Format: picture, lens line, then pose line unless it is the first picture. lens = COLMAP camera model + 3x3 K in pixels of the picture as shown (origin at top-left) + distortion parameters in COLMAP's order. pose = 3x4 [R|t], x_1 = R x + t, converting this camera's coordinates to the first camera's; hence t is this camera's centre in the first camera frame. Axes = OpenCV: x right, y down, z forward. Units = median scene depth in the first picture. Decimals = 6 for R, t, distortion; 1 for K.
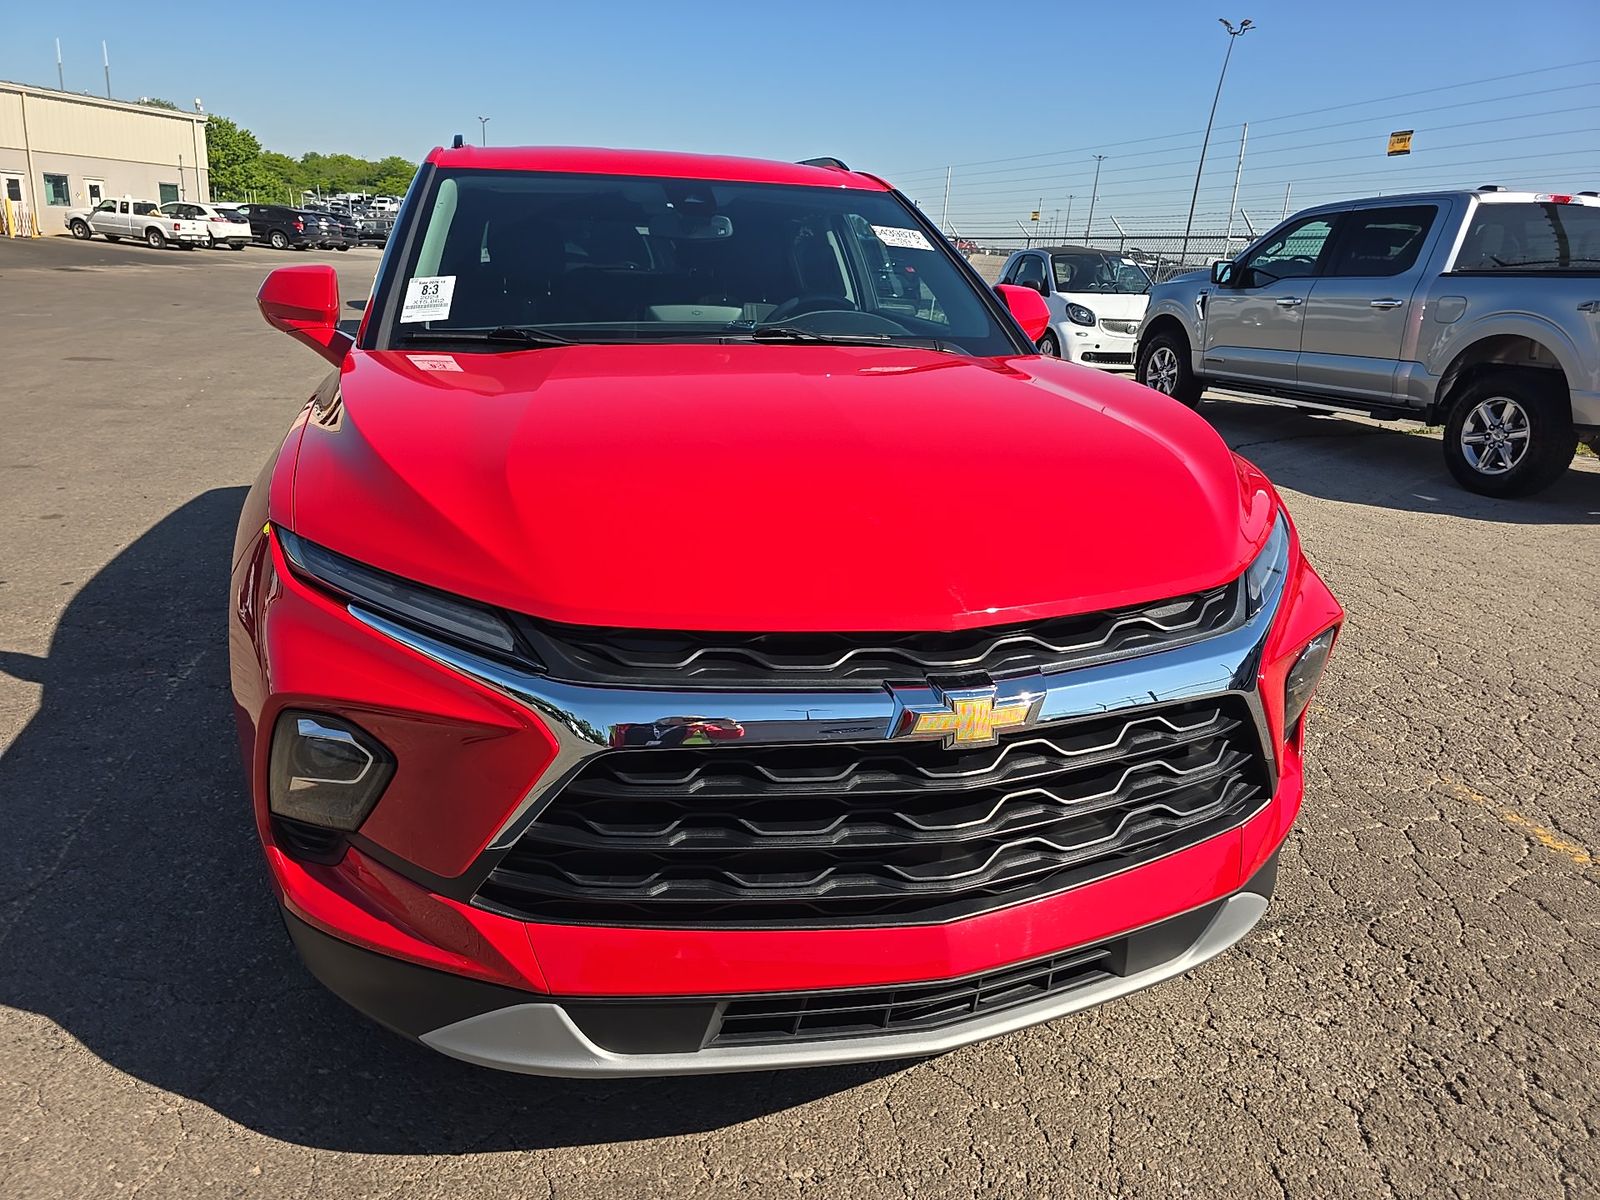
lens RADIAL K [[1070.1, 0, 799.6], [0, 1070.1, 597.7], [0, 0, 1]] dist [0.033858, -0.024076]
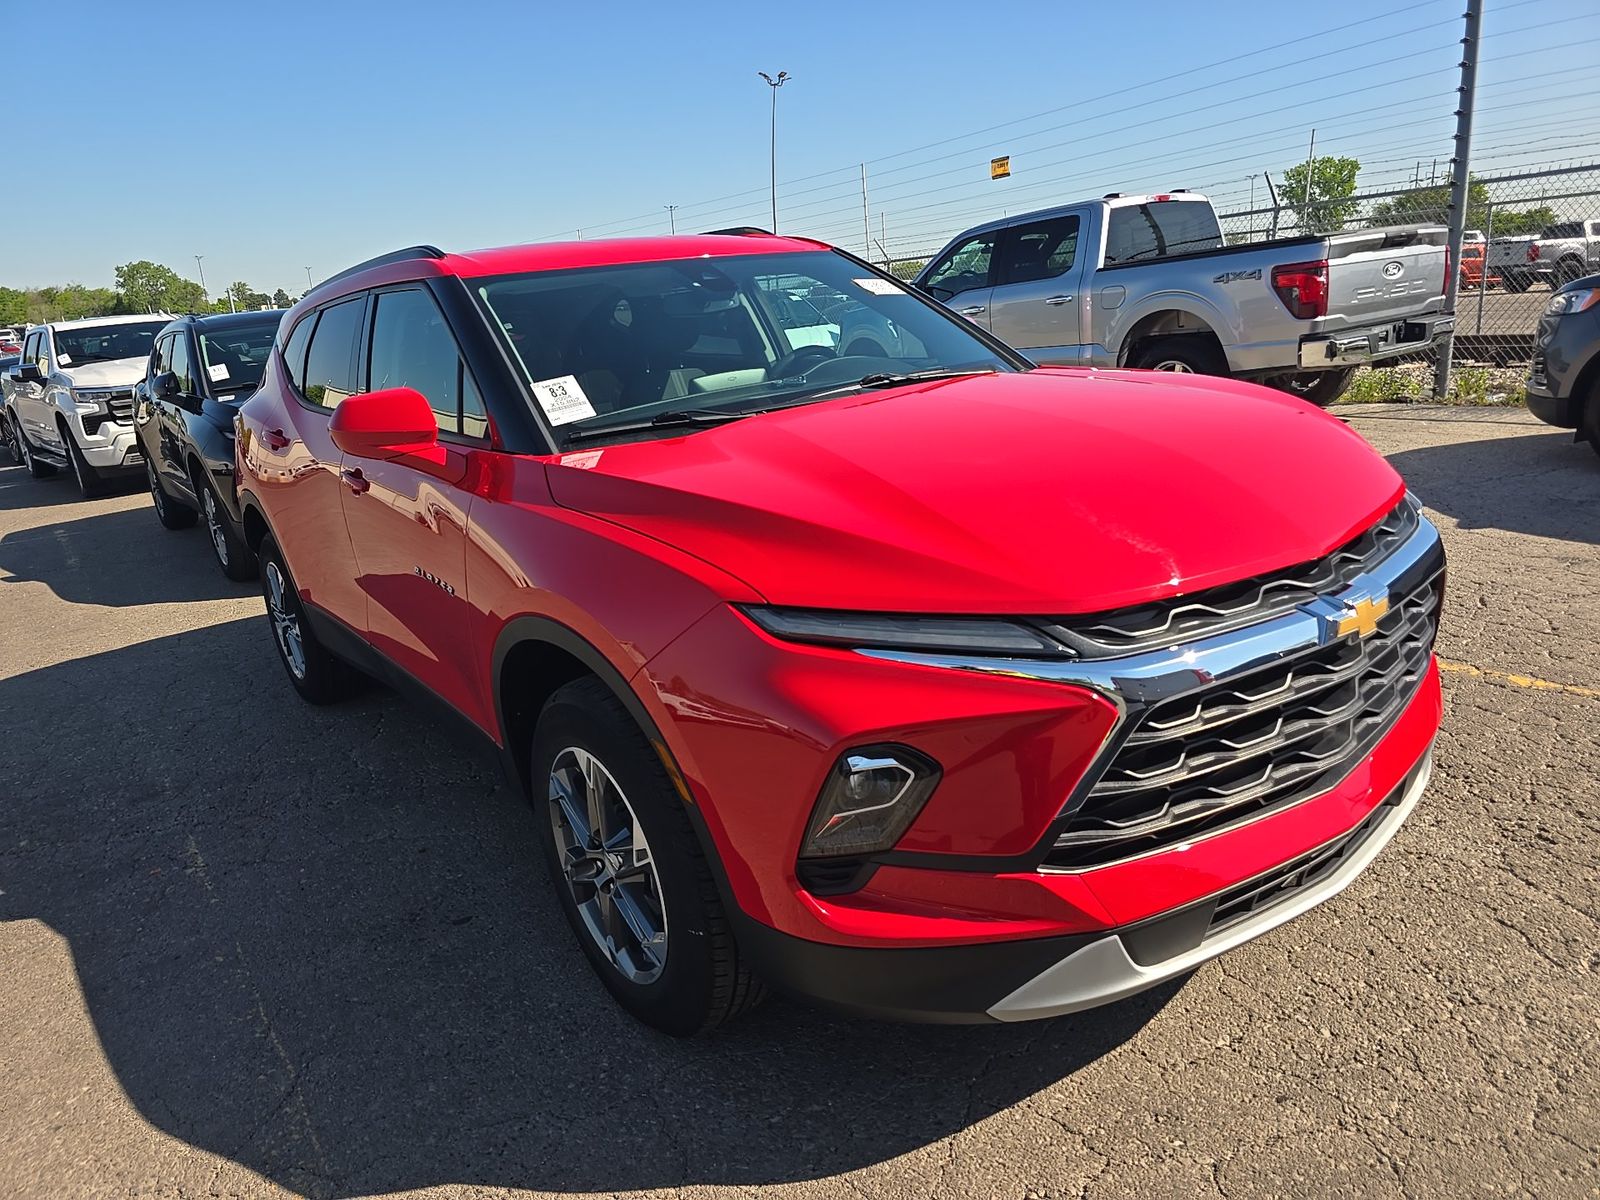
lens RADIAL K [[1070.1, 0, 789.8], [0, 1070.1, 604.3], [0, 0, 1]] dist [0.033858, -0.024076]
pose [[0.928969, -0.218420, 0.298847, -0.160952], [0.231001, 0.972929, -0.006980, -0.009609], [-0.289232, 0.075518, 0.954276, -0.009997]]
